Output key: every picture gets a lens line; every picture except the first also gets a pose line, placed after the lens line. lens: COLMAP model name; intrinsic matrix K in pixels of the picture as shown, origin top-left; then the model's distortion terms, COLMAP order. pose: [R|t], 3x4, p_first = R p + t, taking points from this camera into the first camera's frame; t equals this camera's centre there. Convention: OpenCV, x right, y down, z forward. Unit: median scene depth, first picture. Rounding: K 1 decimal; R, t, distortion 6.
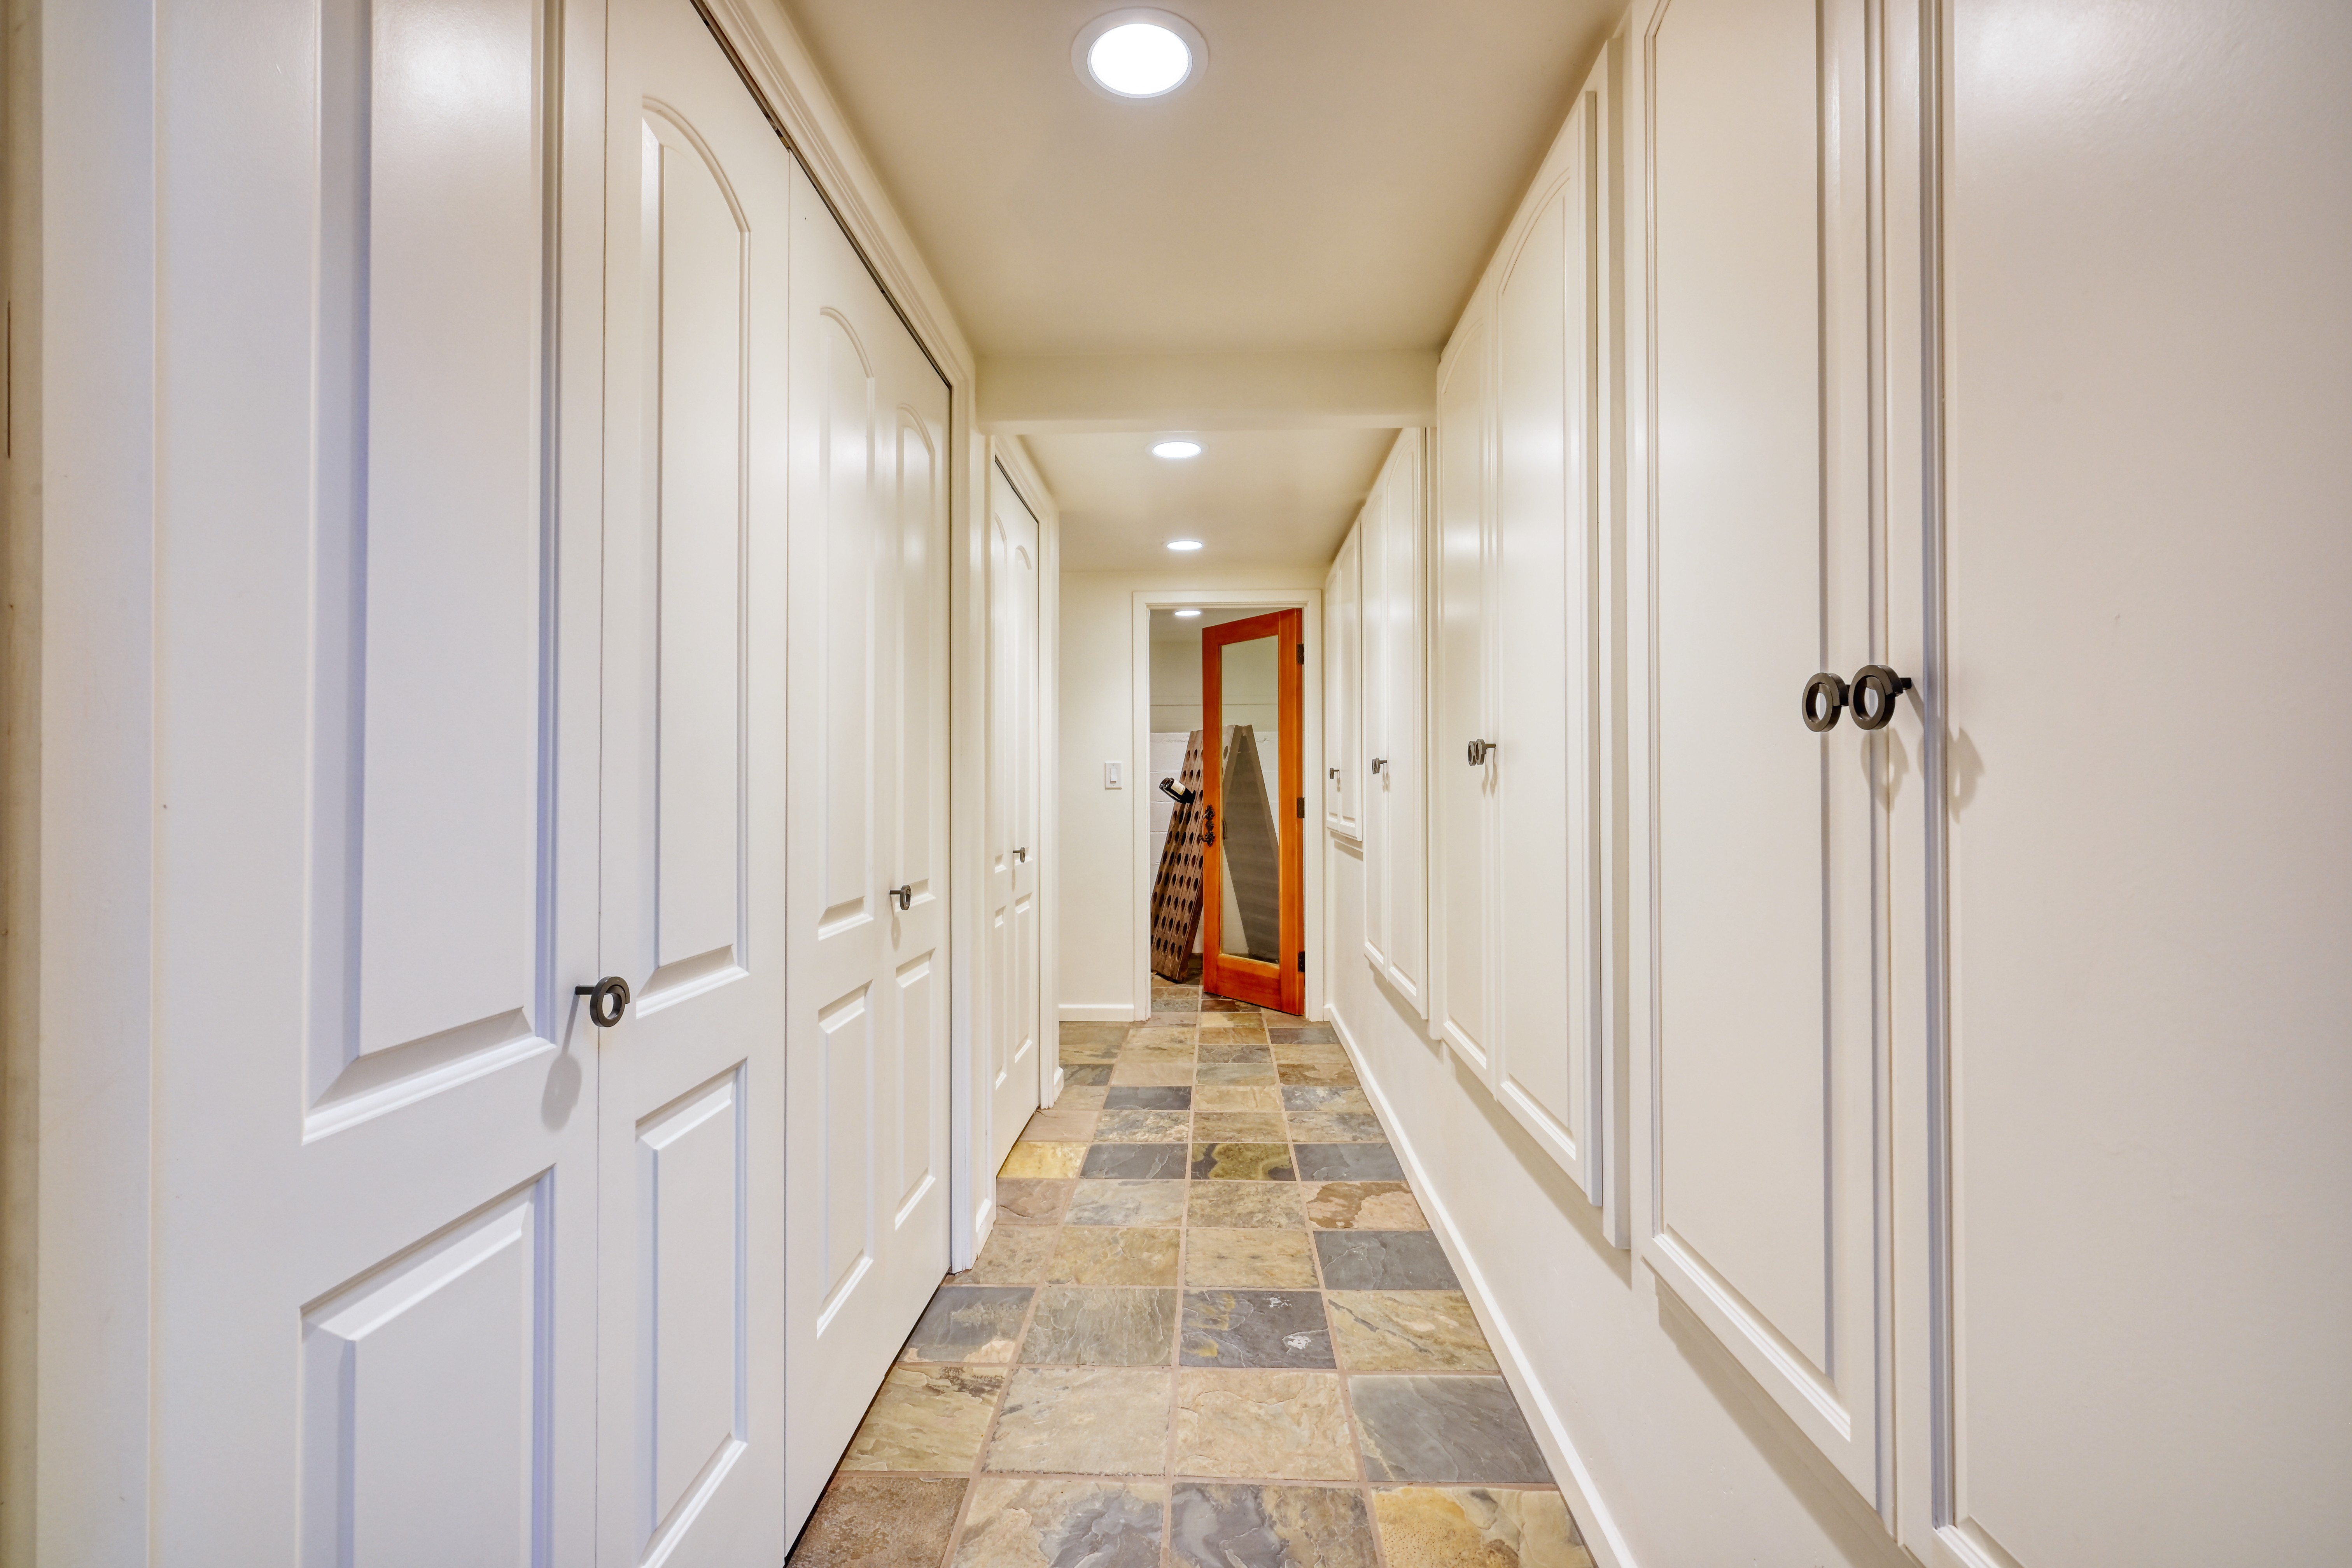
lens RADIAL K [[1031.4, 0, 1176.0], [0, 1031.4, 784.0], [0, 0, 1]] dist [-0.000139, -0.000152]
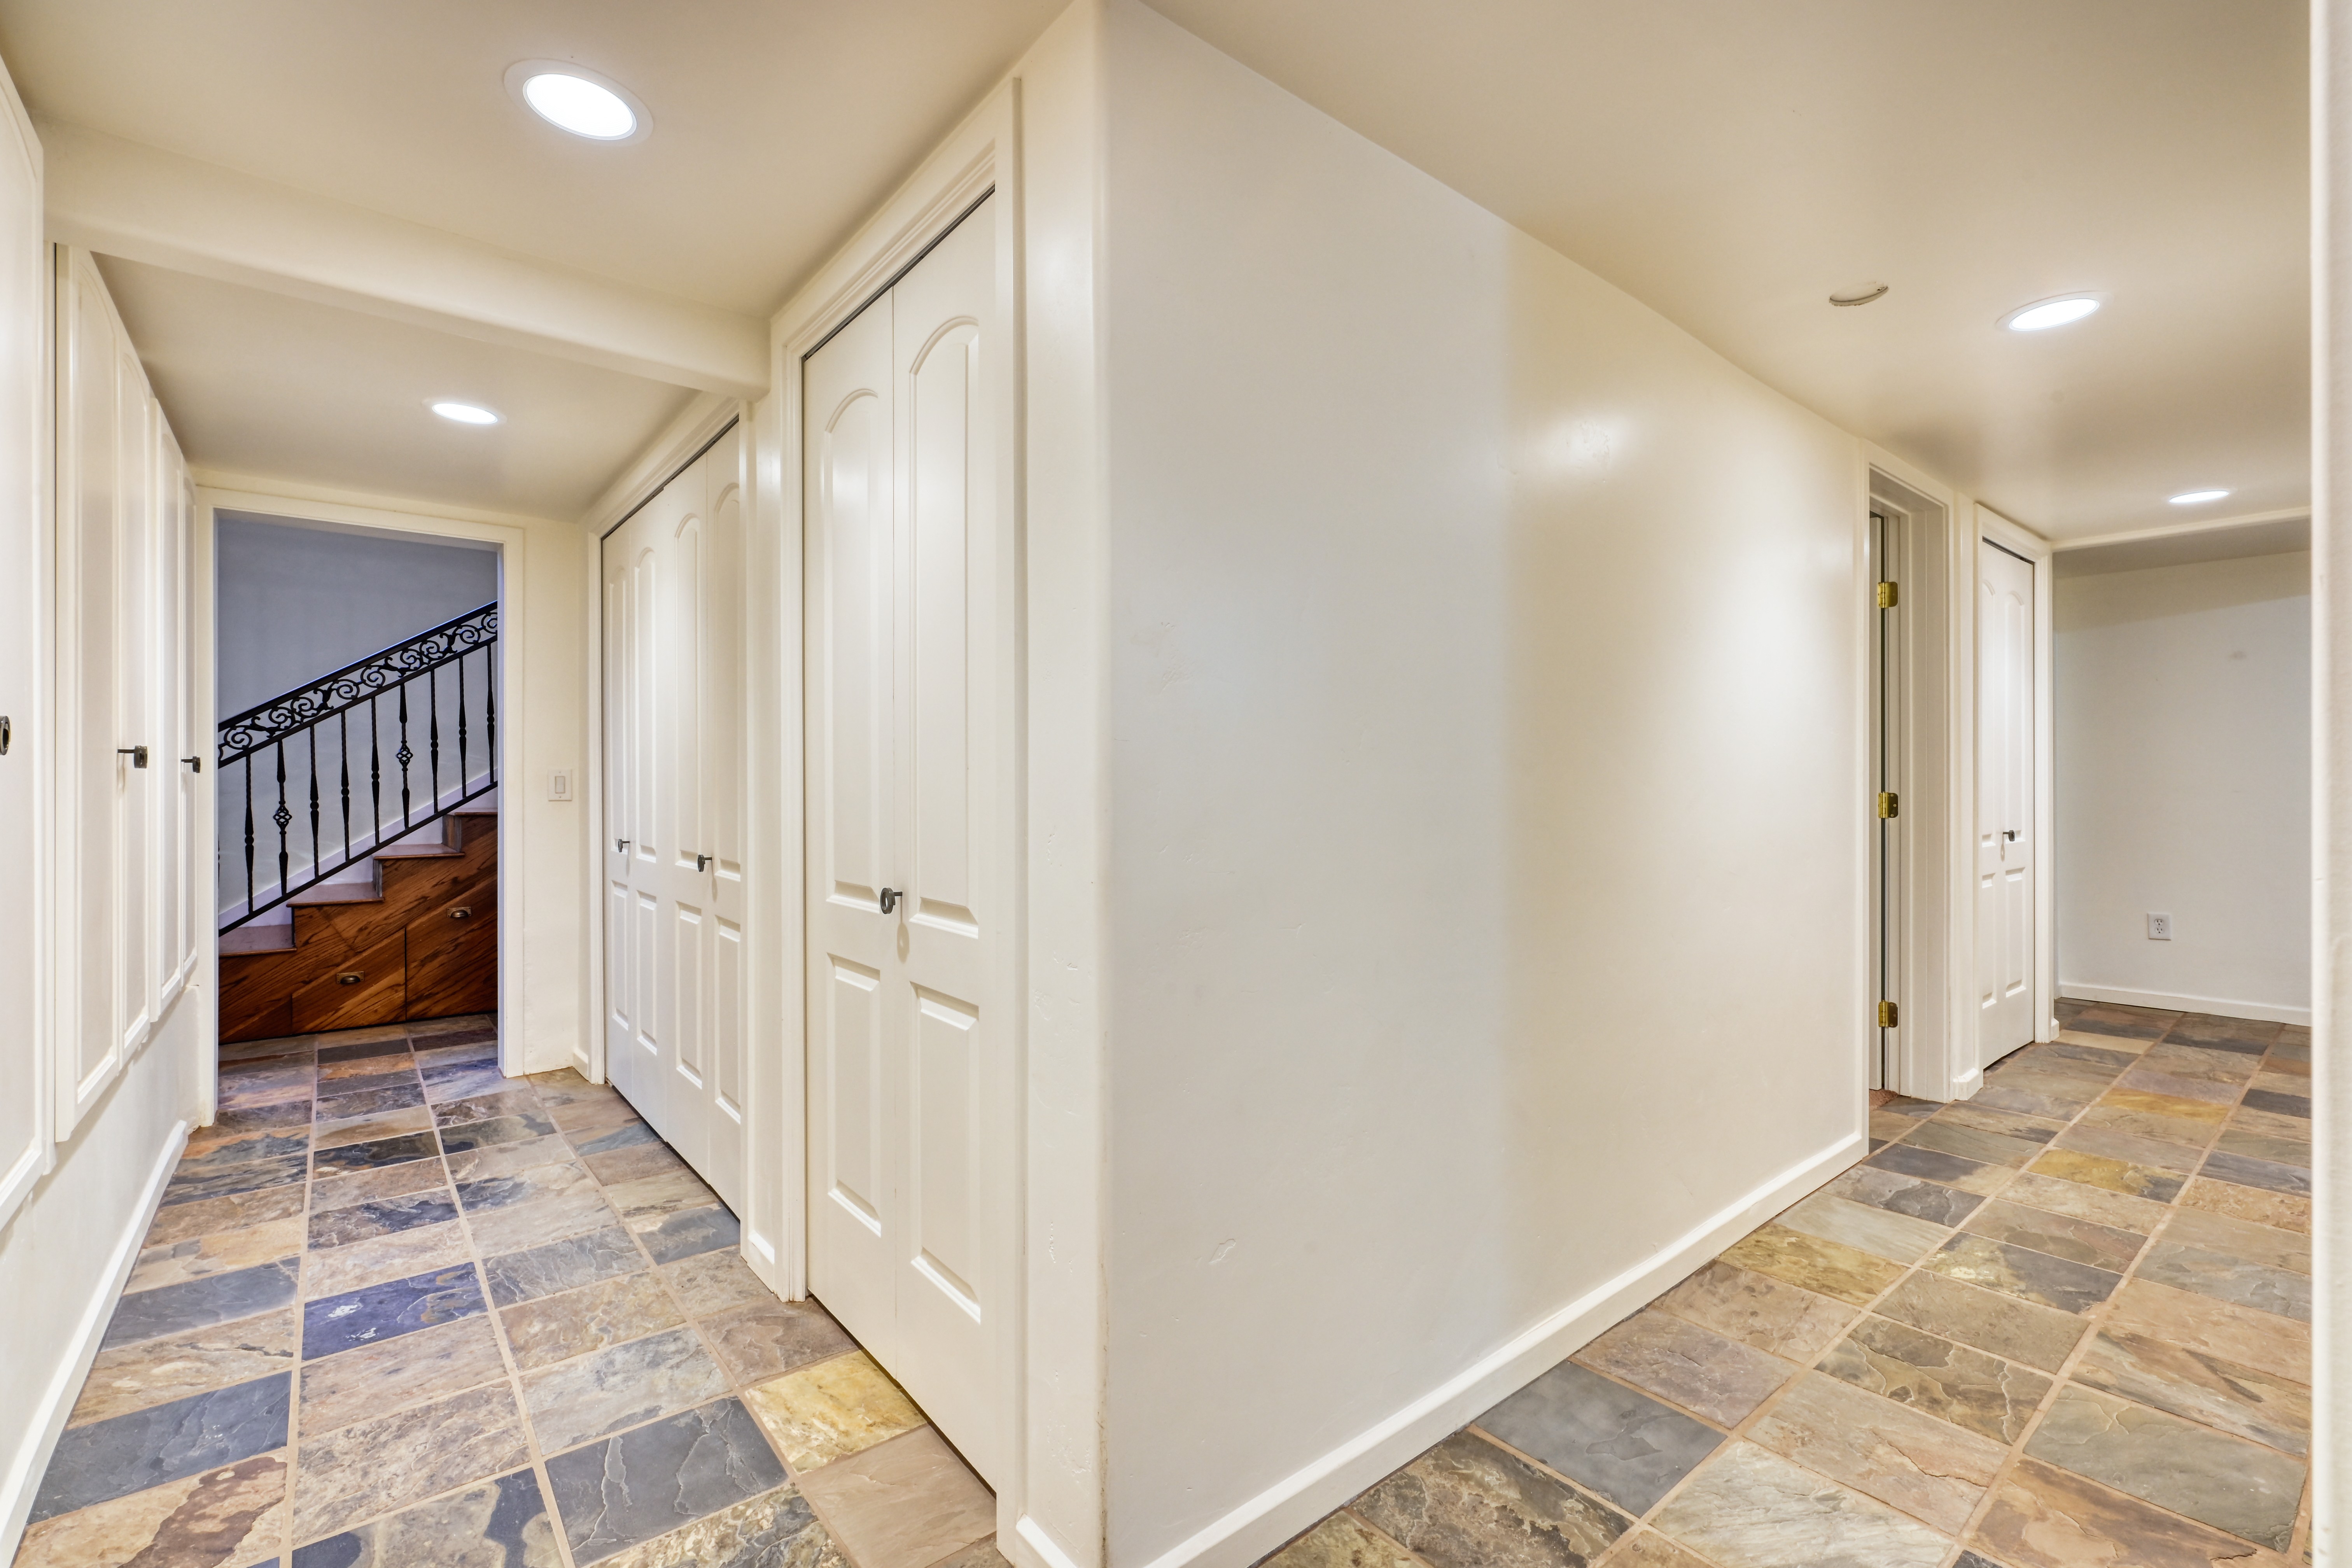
lens RADIAL K [[1031.4, 0, 1176.0], [0, 1031.4, 784.0], [0, 0, 1]] dist [-0.000139, -0.000152]
pose [[-0.750223, 0.003986, -0.661172, 0.148448], [0.004924, 0.999988, 0.000441, 0.003756], [0.661166, -0.002924, -0.750234, 1.997982]]
